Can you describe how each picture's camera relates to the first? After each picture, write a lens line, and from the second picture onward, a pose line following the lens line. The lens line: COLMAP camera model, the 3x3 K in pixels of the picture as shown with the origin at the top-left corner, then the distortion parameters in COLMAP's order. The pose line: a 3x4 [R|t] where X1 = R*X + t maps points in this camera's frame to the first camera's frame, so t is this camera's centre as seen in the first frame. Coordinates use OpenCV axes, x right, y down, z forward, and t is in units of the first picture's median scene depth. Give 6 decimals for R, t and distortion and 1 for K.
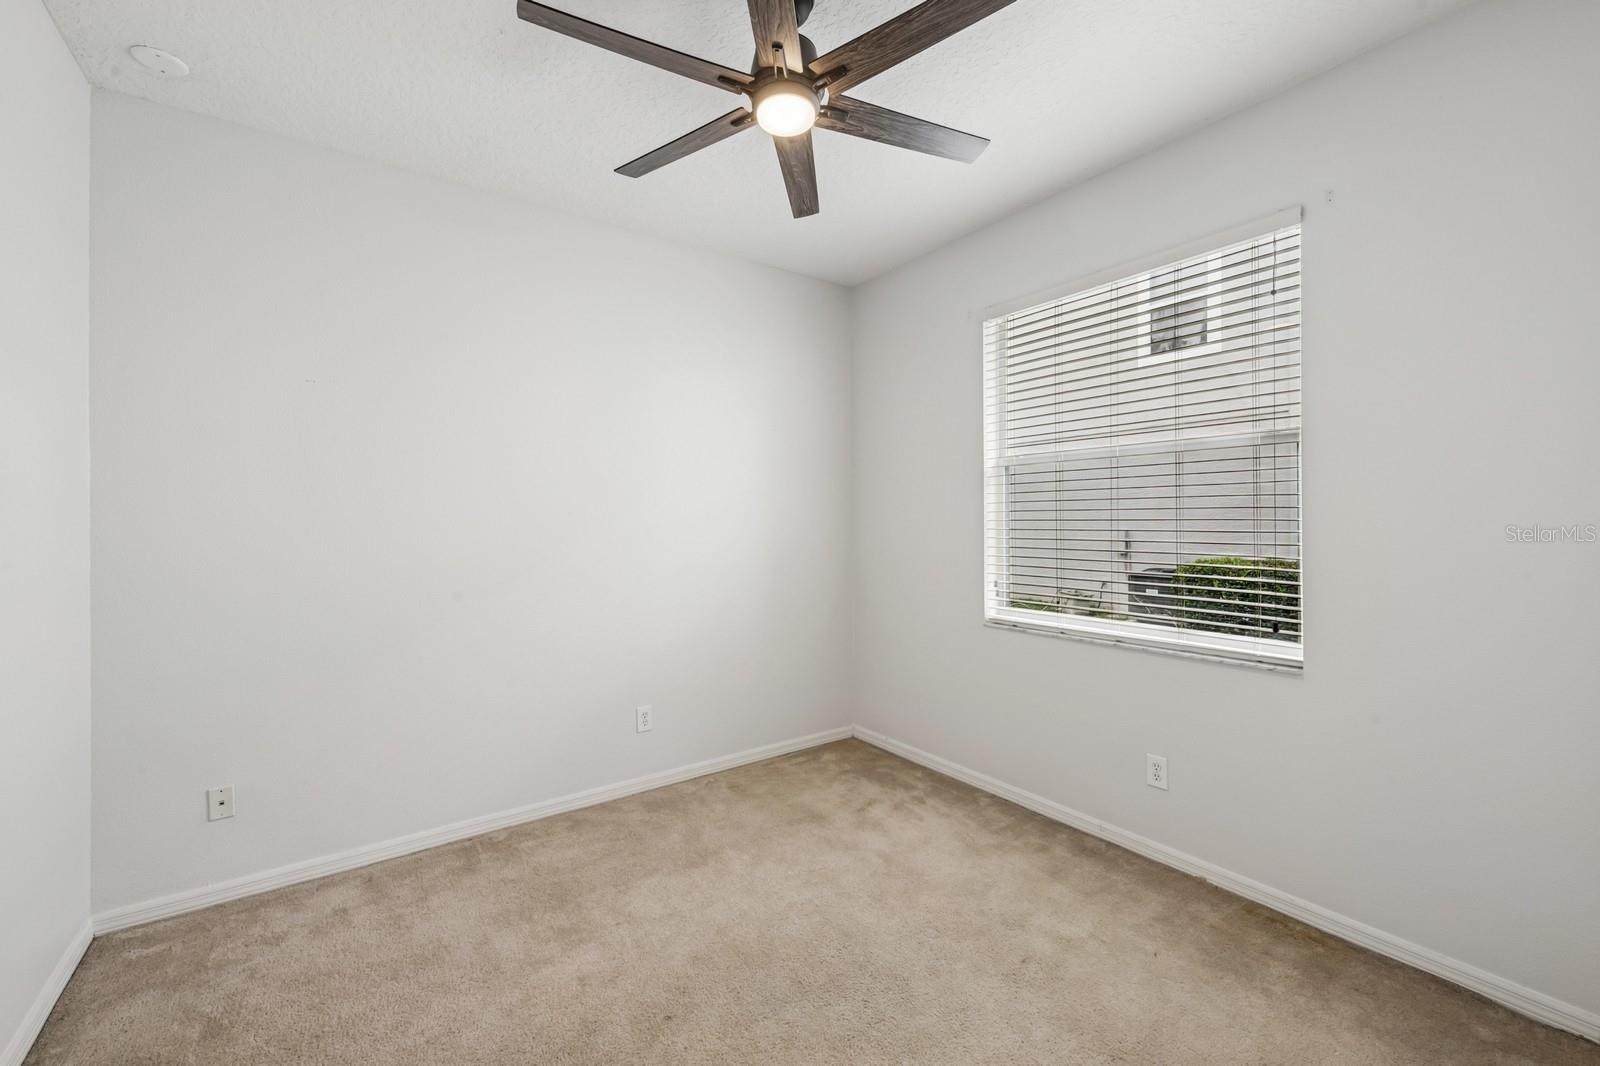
lens RADIAL K [[634.8, 0, 804.6], [0, 634.8, 524.5], [0, 0, 1]] dist [0.000320, -0.001489]
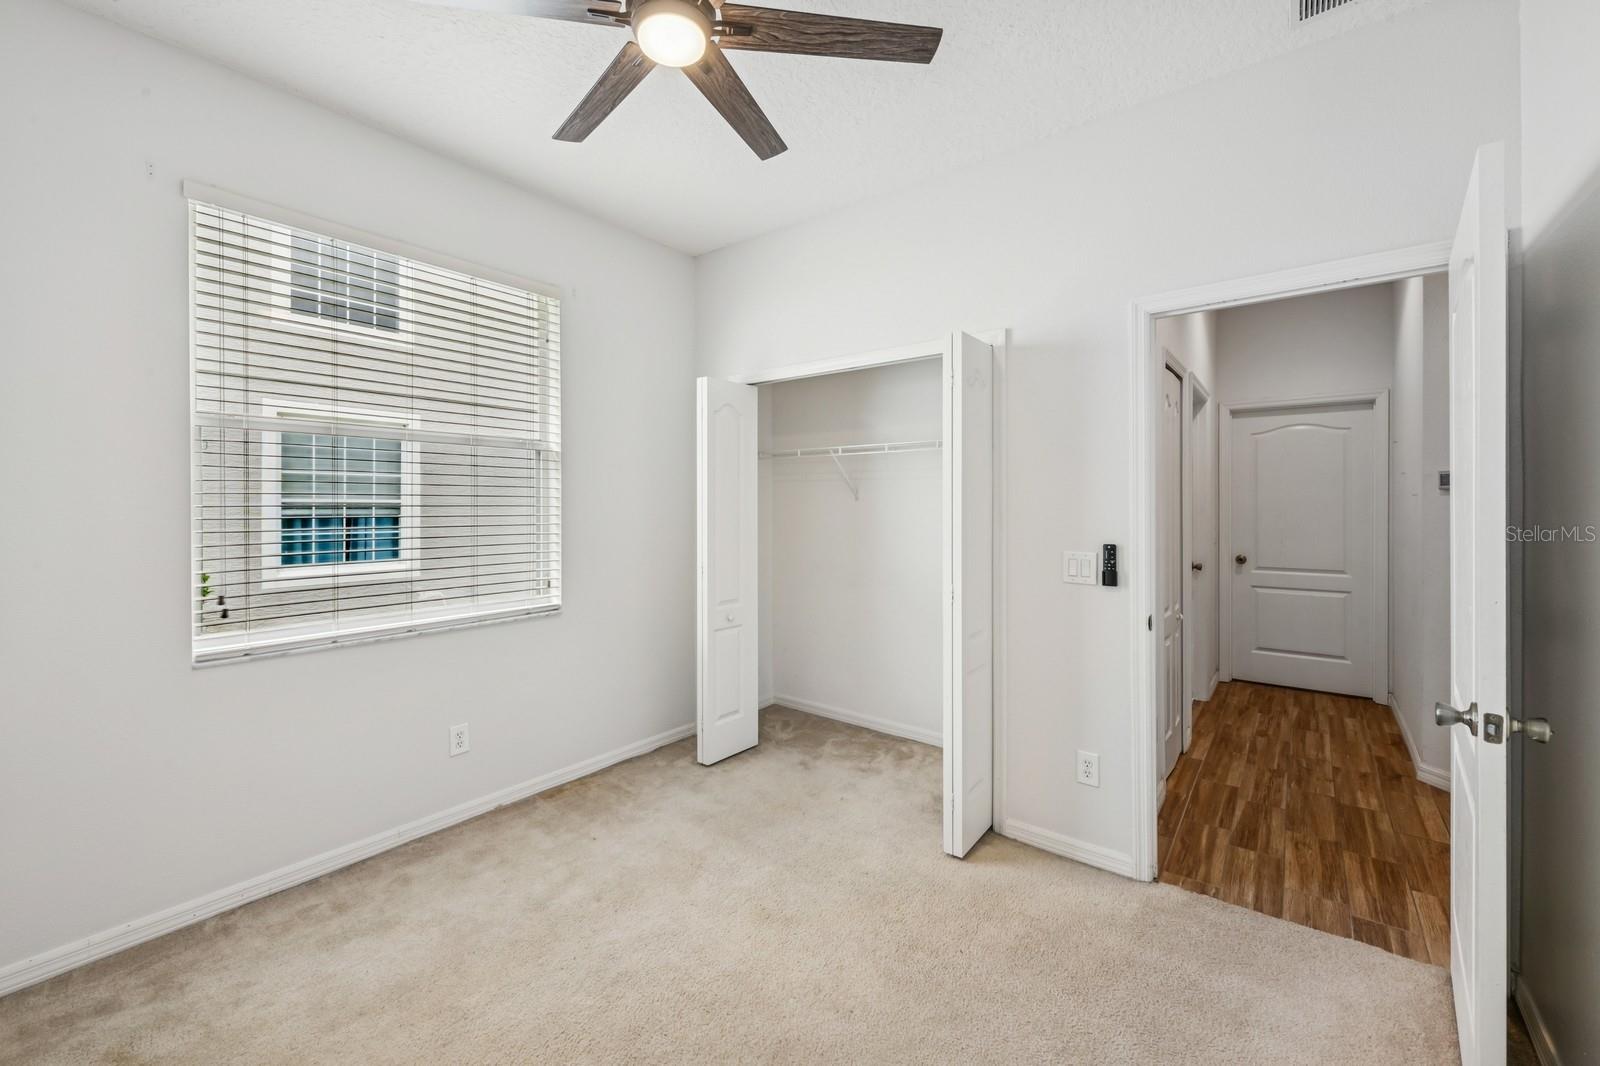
lens RADIAL K [[634.8, 0, 804.0], [0, 634.8, 524.7], [0, 0, 1]] dist [0.000320, -0.001489]
pose [[-0.260548, -0.043299, 0.964489, -0.594433], [-0.006524, 0.999050, 0.043088, -0.021792], [-0.965439, 0.004934, -0.260583, 0.695424]]
